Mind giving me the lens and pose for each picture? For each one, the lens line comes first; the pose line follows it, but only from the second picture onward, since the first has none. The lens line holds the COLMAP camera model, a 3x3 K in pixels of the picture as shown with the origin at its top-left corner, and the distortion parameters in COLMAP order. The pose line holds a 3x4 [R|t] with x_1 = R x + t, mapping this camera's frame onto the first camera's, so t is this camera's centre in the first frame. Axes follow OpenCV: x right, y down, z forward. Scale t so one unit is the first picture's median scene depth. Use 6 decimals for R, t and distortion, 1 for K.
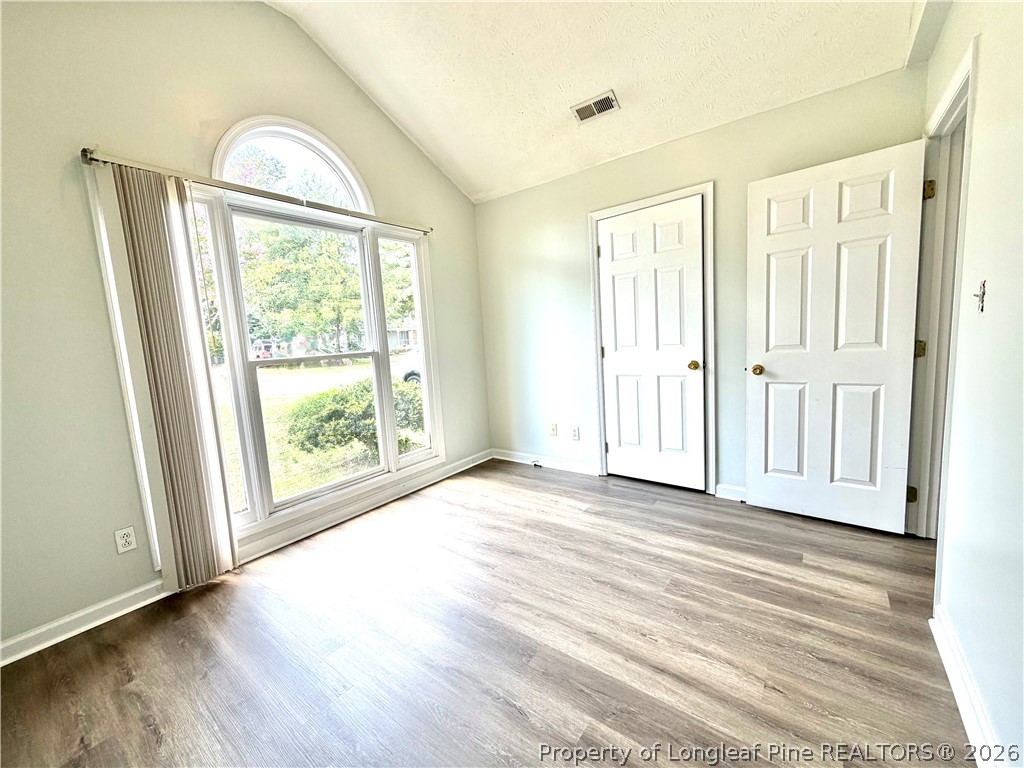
lens RADIAL K [[408.3, 0, 505.6], [0, 408.3, 383.4], [0, 0, 1]] dist [0.001152, 0.000032]
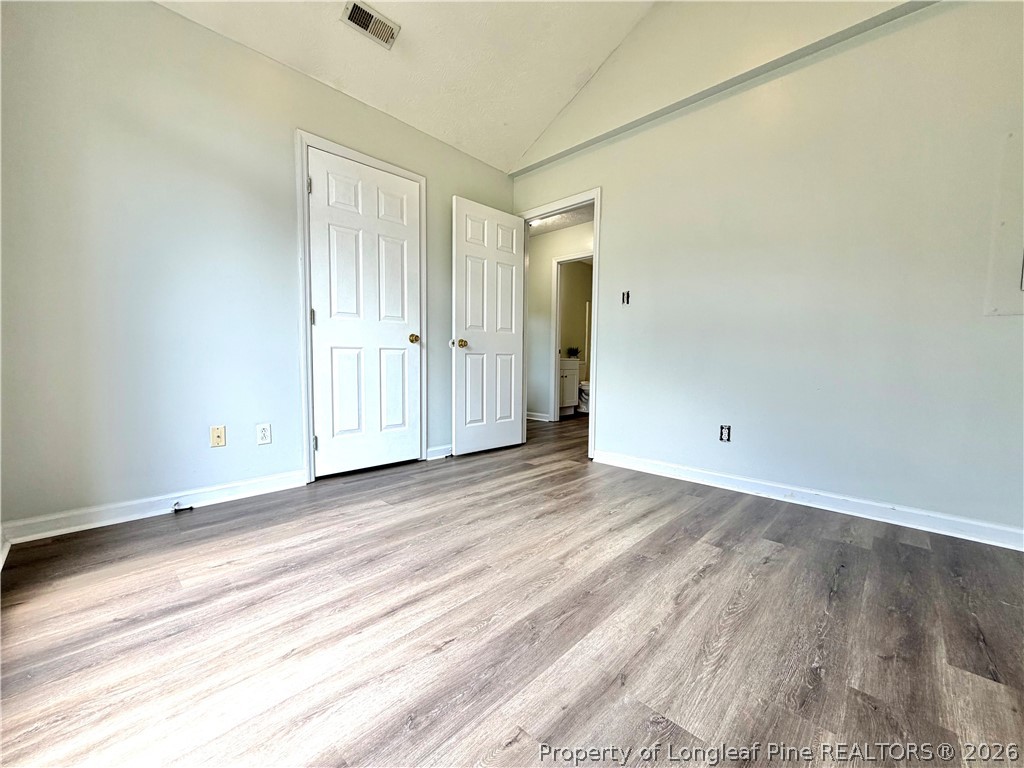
lens RADIAL K [[408.3, 0, 514.1], [0, 408.3, 381.9], [0, 0, 1]] dist [0.001152, 0.000032]
pose [[0.106511, 0.007266, 0.994285, -0.633022], [0.097545, 0.995073, -0.017721, 0.125185], [-0.989515, 0.098875, 0.105277, 0.725932]]
